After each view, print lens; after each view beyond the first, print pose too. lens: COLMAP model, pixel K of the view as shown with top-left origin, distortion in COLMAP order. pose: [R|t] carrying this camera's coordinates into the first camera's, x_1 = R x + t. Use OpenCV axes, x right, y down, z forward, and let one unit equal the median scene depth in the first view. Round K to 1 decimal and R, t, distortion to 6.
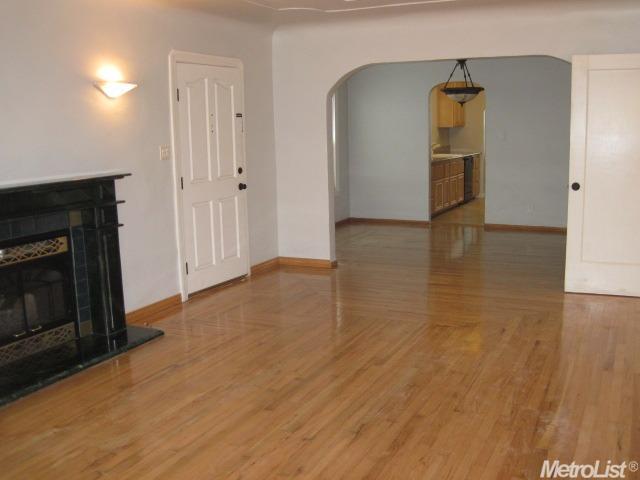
lens RADIAL K [[663.9, 0, 324.7], [0, 663.9, 239.1], [0, 0, 1]] dist [-0.169222, 0.118826]
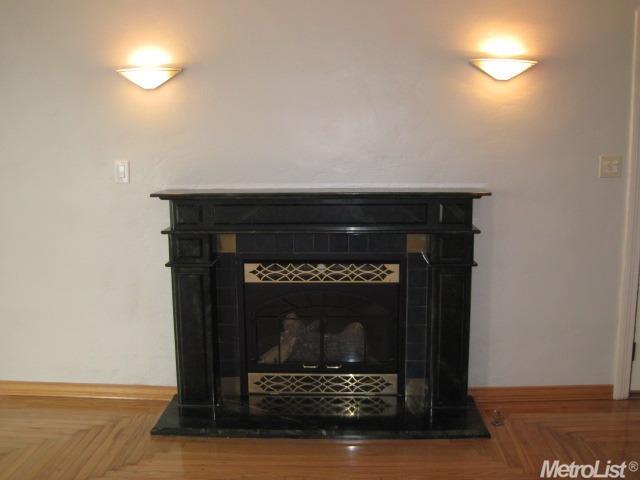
lens RADIAL K [[663.9, 0, 324.7], [0, 663.9, 239.1], [0, 0, 1]] dist [-0.169222, 0.118826]
pose [[0.409474, 0.166610, -0.896980, 0.253740], [-0.157004, 0.981384, 0.110615, -0.103402], [0.898711, 0.095535, 0.428009, 0.573899]]
